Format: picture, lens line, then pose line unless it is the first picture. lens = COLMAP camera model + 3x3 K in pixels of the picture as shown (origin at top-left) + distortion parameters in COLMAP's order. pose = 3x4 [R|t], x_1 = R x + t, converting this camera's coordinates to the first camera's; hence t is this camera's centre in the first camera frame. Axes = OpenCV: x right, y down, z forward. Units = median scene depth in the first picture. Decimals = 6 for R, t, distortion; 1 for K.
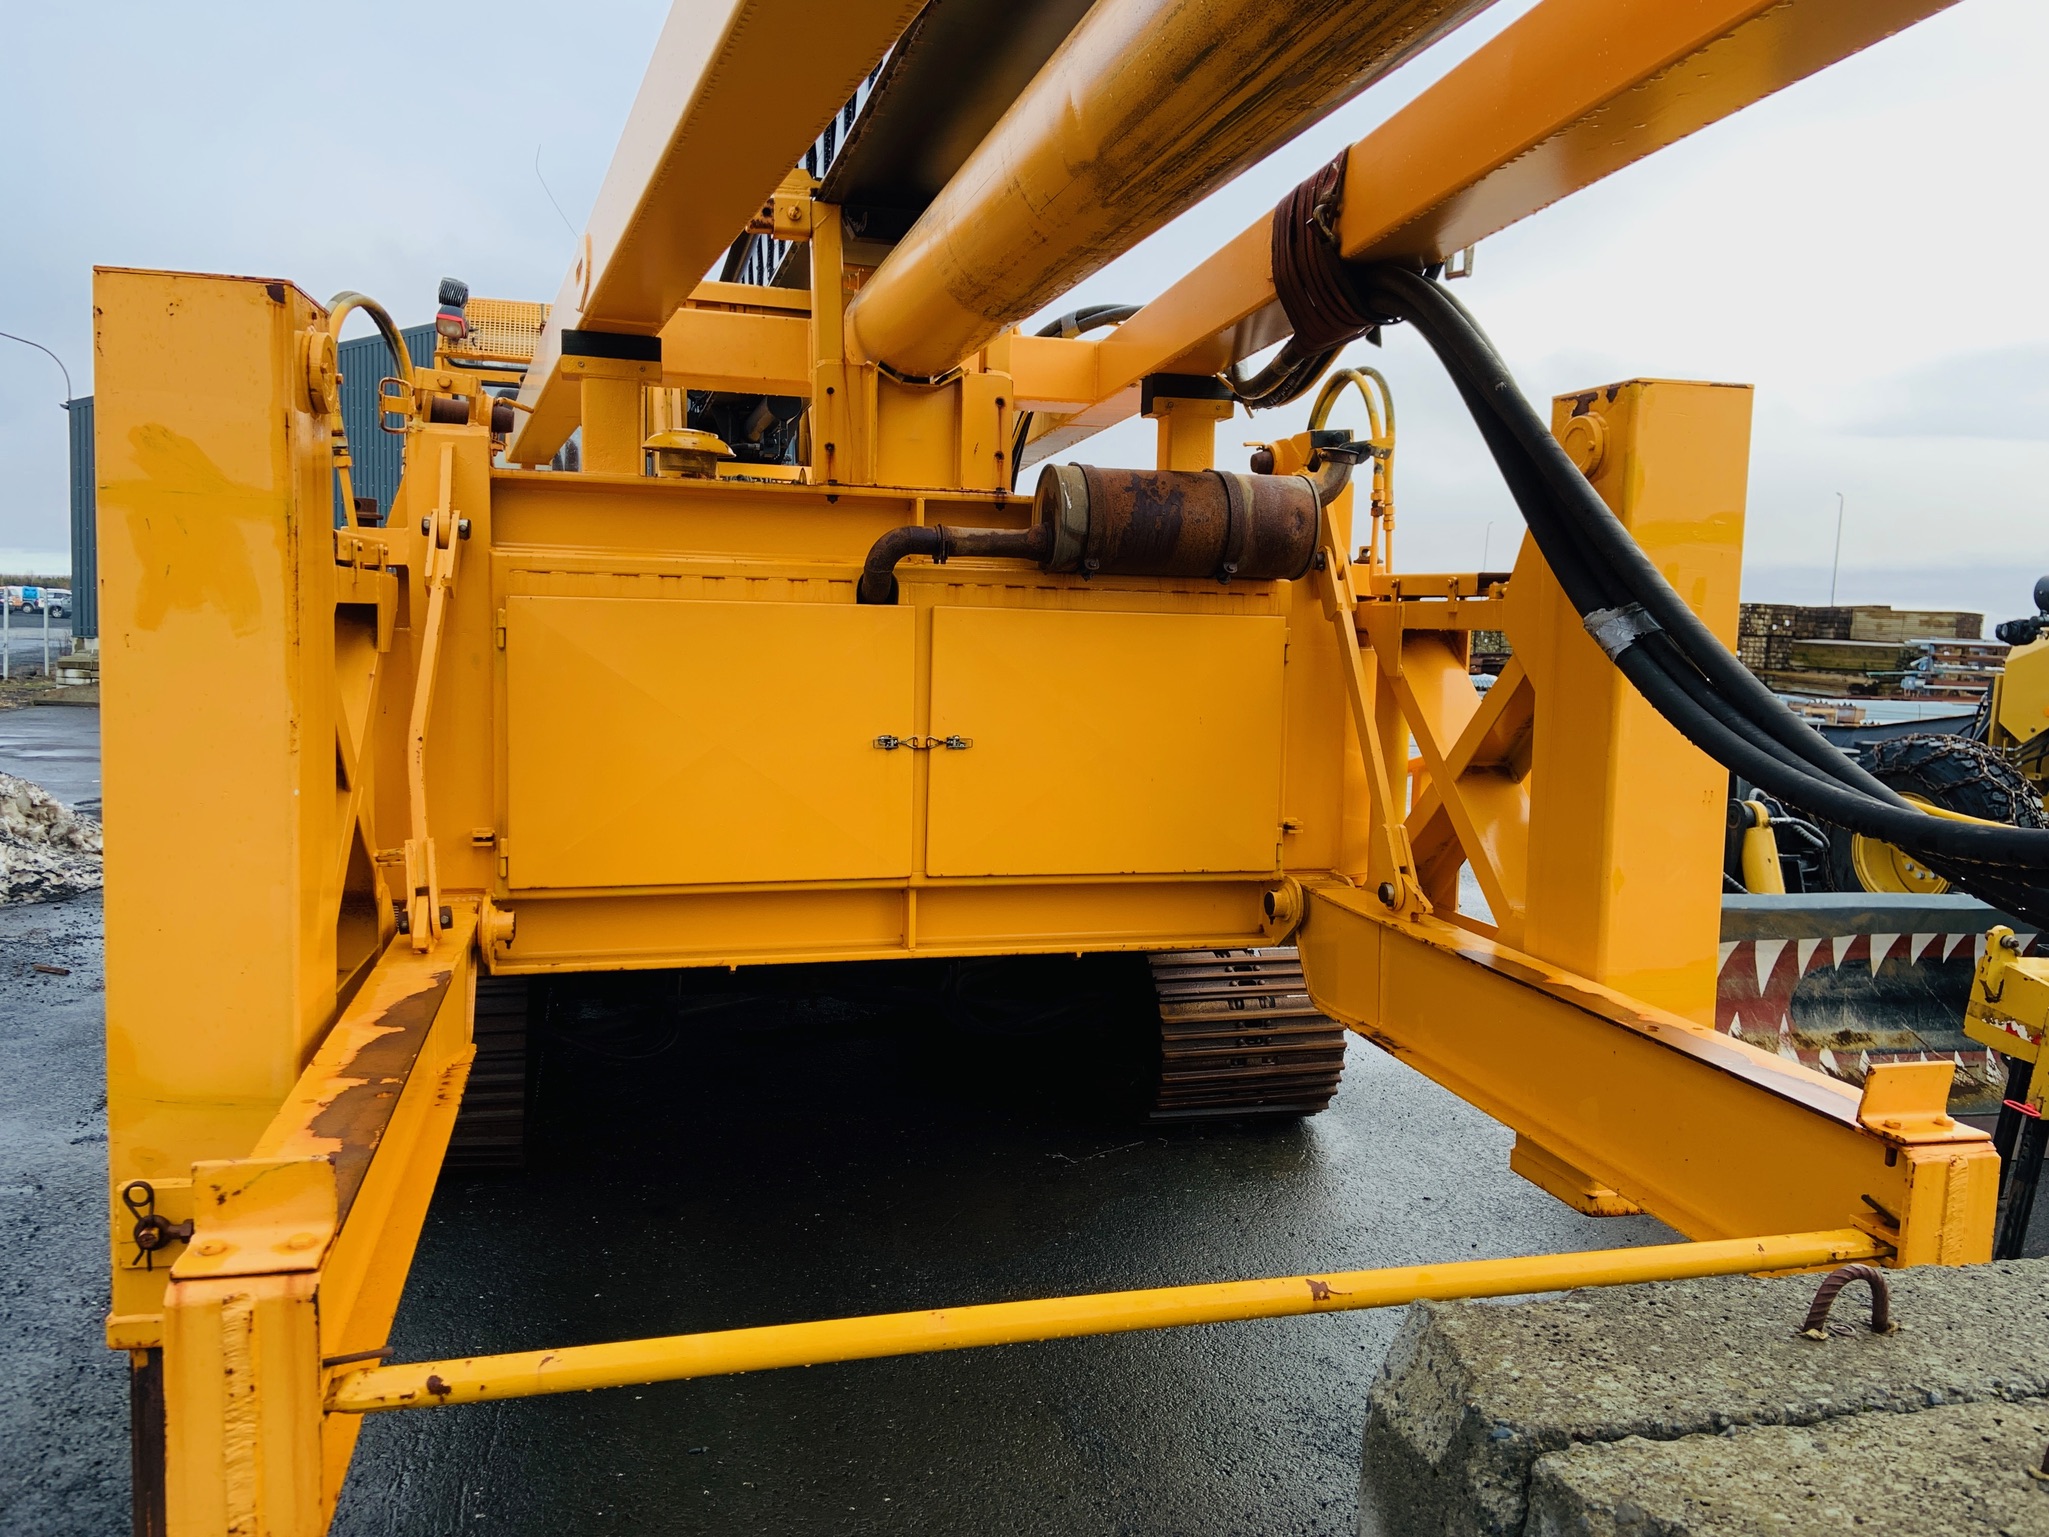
lens RADIAL K [[1561.8, 0, 1038.8], [0, 1561.8, 764.4], [0, 0, 1]] dist [0.004142, -0.020108]
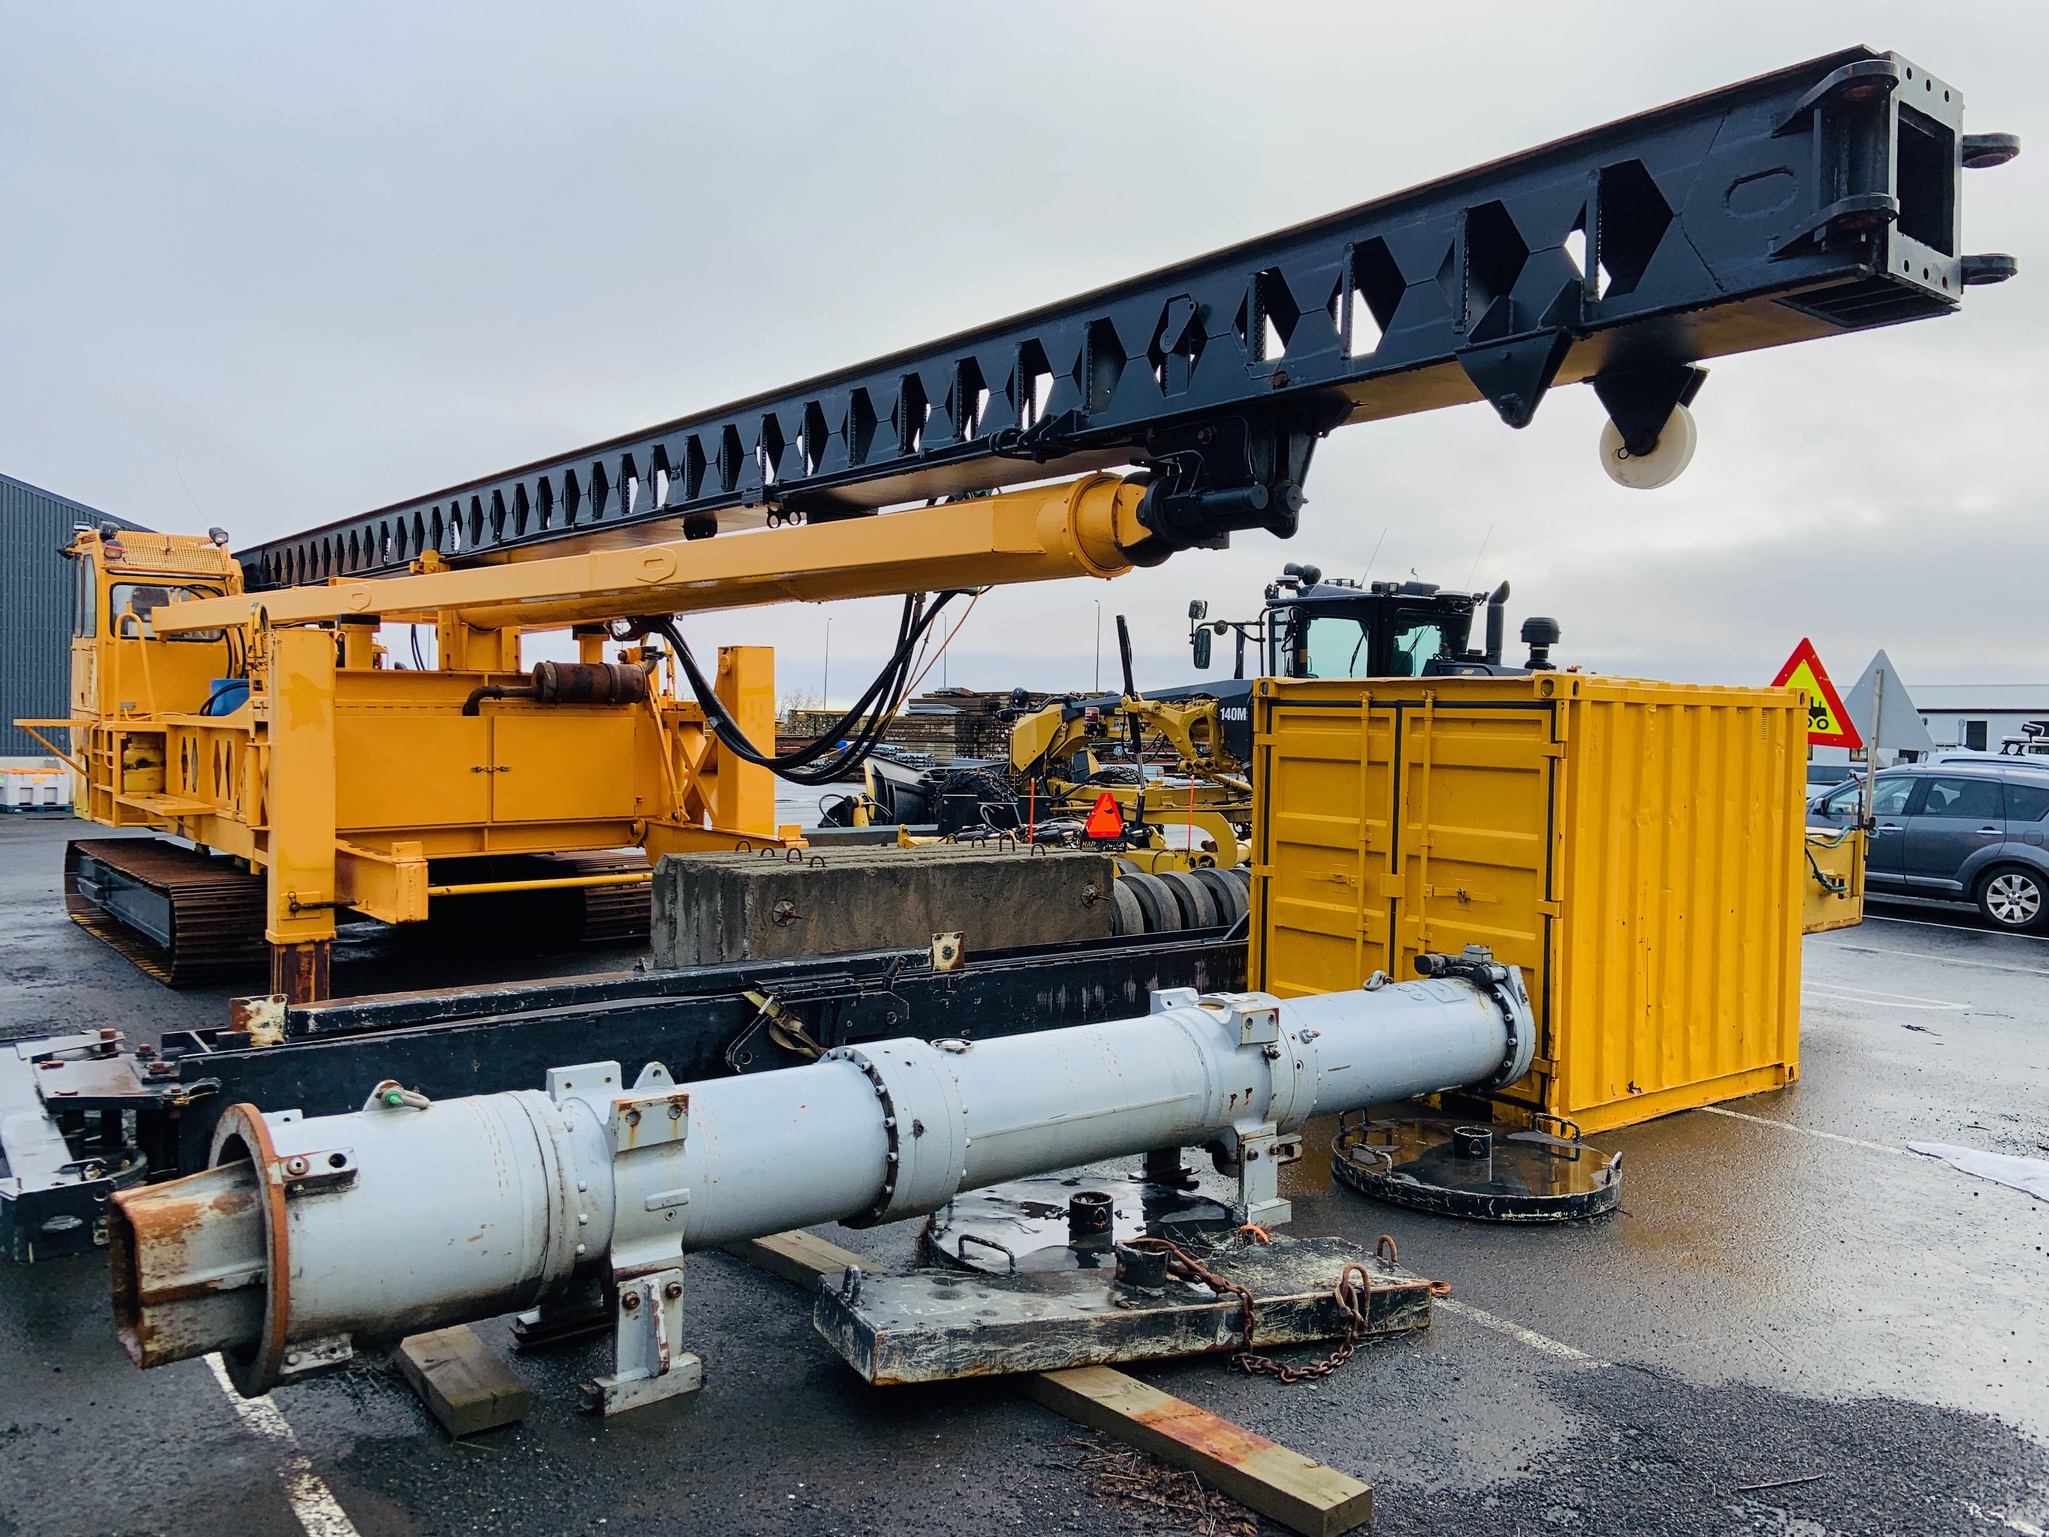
lens RADIAL K [[1561.8, 0, 1044.7], [0, 1561.8, 758.2], [0, 0, 1]] dist [0.004142, -0.020108]
pose [[0.917980, -0.028623, 0.395593, -0.250086], [0.052298, 0.997419, -0.049190, 0.139161], [-0.393164, 0.065844, 0.917108, -1.682132]]
